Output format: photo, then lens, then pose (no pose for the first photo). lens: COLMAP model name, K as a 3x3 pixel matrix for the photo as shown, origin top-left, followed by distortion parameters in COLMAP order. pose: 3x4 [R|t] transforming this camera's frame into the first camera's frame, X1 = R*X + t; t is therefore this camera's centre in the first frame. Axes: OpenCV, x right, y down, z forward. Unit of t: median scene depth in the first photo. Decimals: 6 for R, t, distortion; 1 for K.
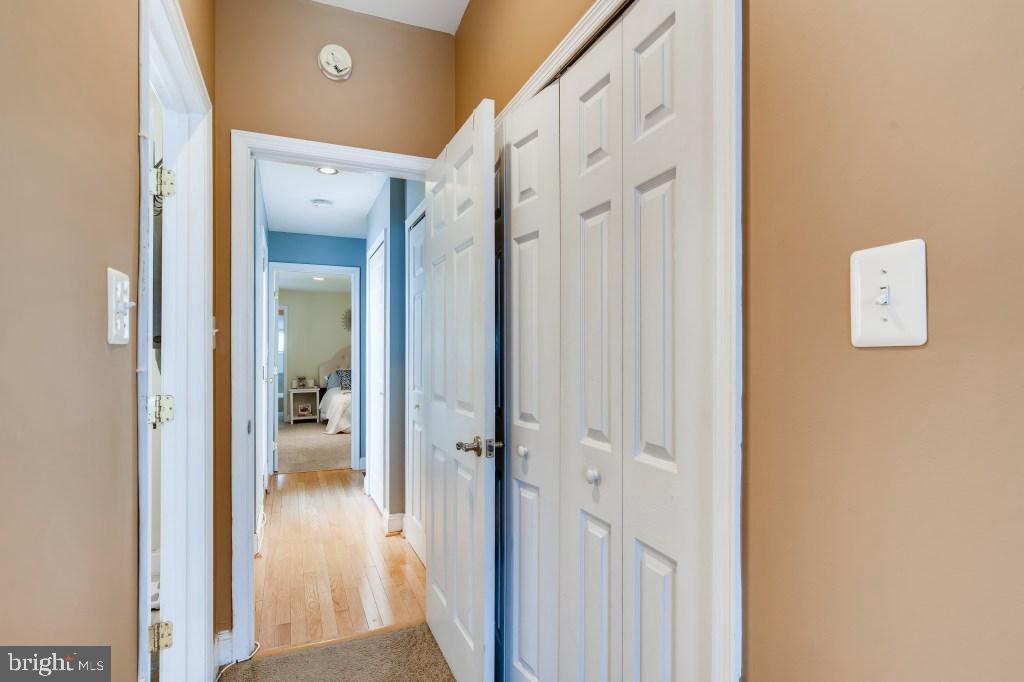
lens RADIAL K [[515.1, 0, 510.1], [0, 515.1, 347.2], [0, 0, 1]] dist [-0.001989, -0.000022]
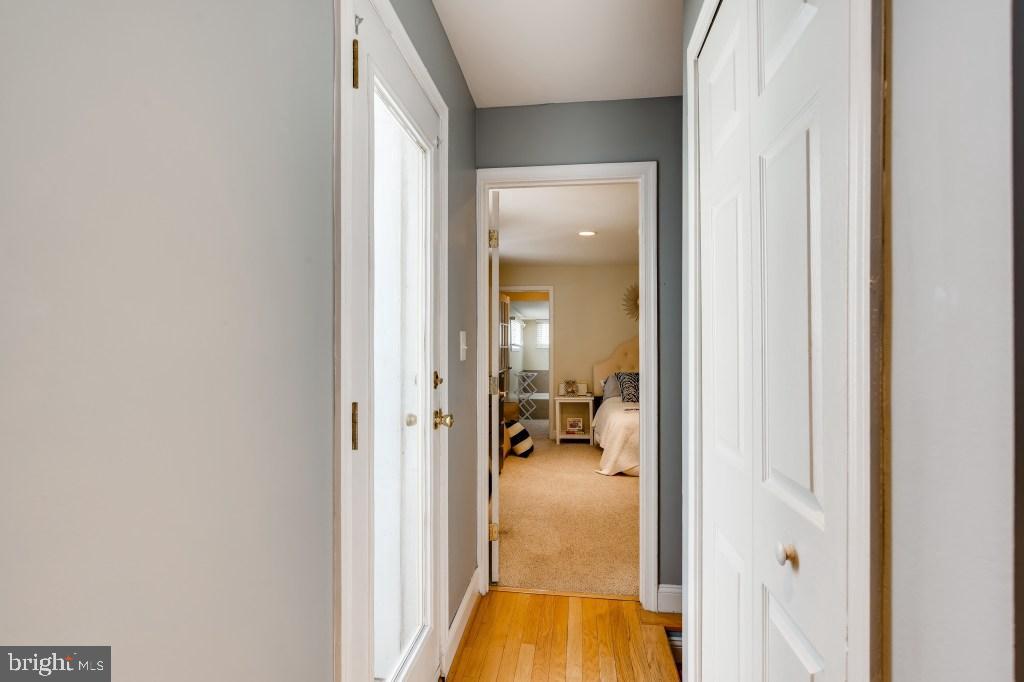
lens RADIAL K [[515.1, 0, 511.1], [0, 515.1, 344.0], [0, 0, 1]] dist [-0.001989, -0.000022]
pose [[0.859805, 0.001040, -0.510621, -0.102094], [0.002156, 0.999982, 0.005666, 0.001091], [0.510617, -0.005972, 0.859787, 0.324911]]
